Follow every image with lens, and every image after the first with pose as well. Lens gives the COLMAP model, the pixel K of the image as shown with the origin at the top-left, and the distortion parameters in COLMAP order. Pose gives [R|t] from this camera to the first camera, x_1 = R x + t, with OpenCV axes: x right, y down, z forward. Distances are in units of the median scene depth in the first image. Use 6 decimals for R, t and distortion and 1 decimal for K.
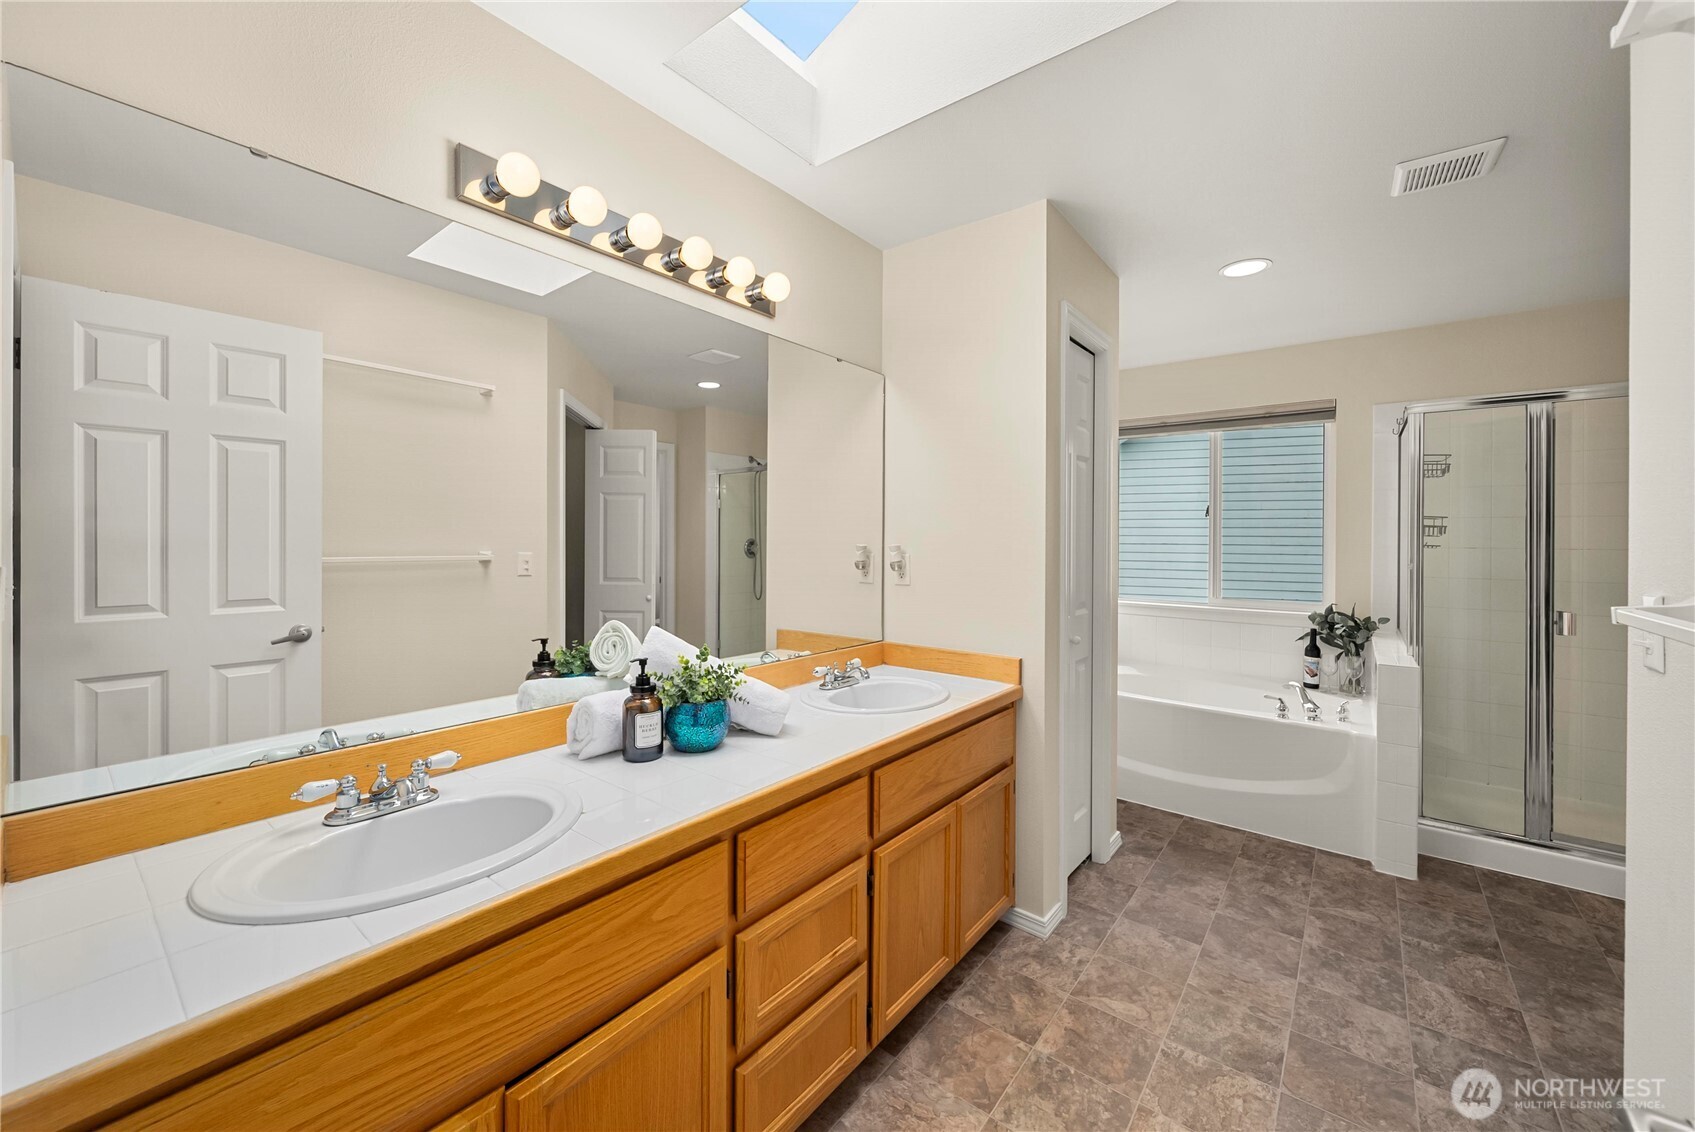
lens RADIAL K [[671.1, 0, 852.9], [0, 671.1, 548.9], [0, 0, 1]] dist [0.000248, -0.000045]
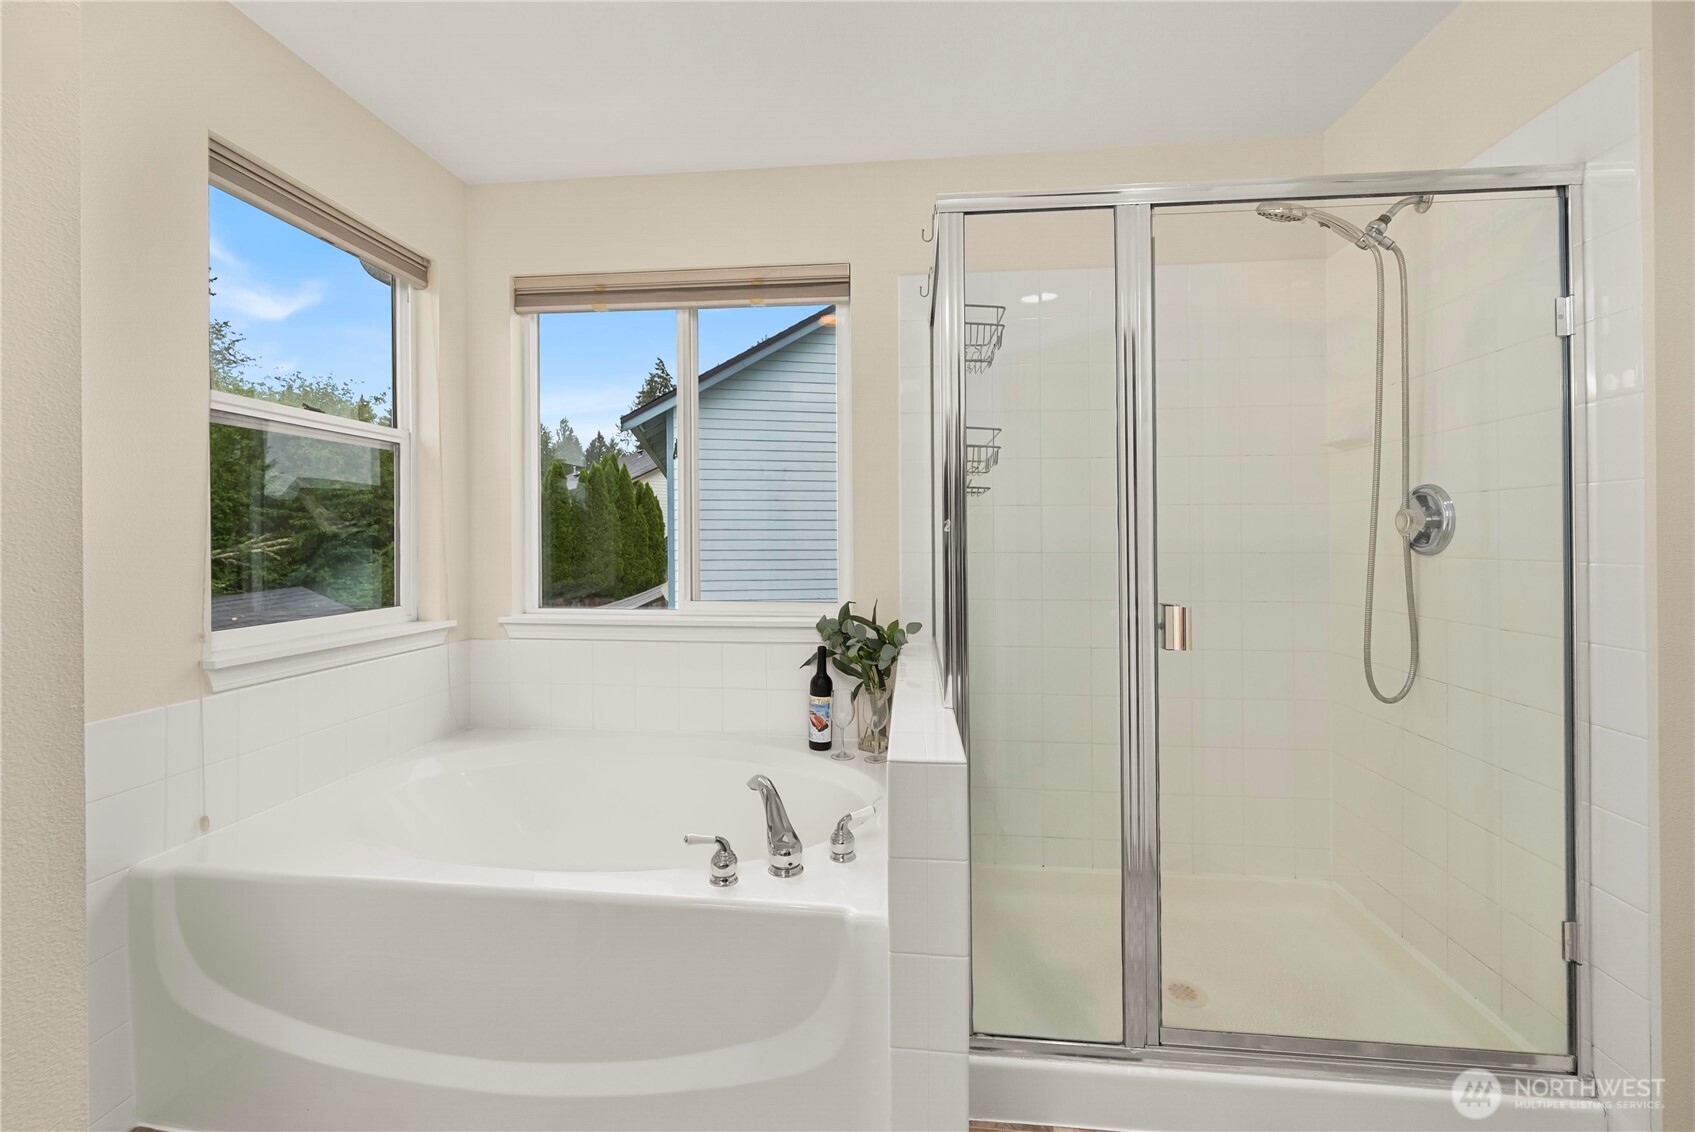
lens RADIAL K [[671.1, 0, 852.9], [0, 671.1, 548.9], [0, 0, 1]] dist [0.000248, -0.000045]
pose [[0.858554, -0.025864, 0.512070, 0.426164], [0.024186, 0.999658, 0.009940, 0.029770], [-0.512152, 0.003850, 0.858886, 0.499943]]
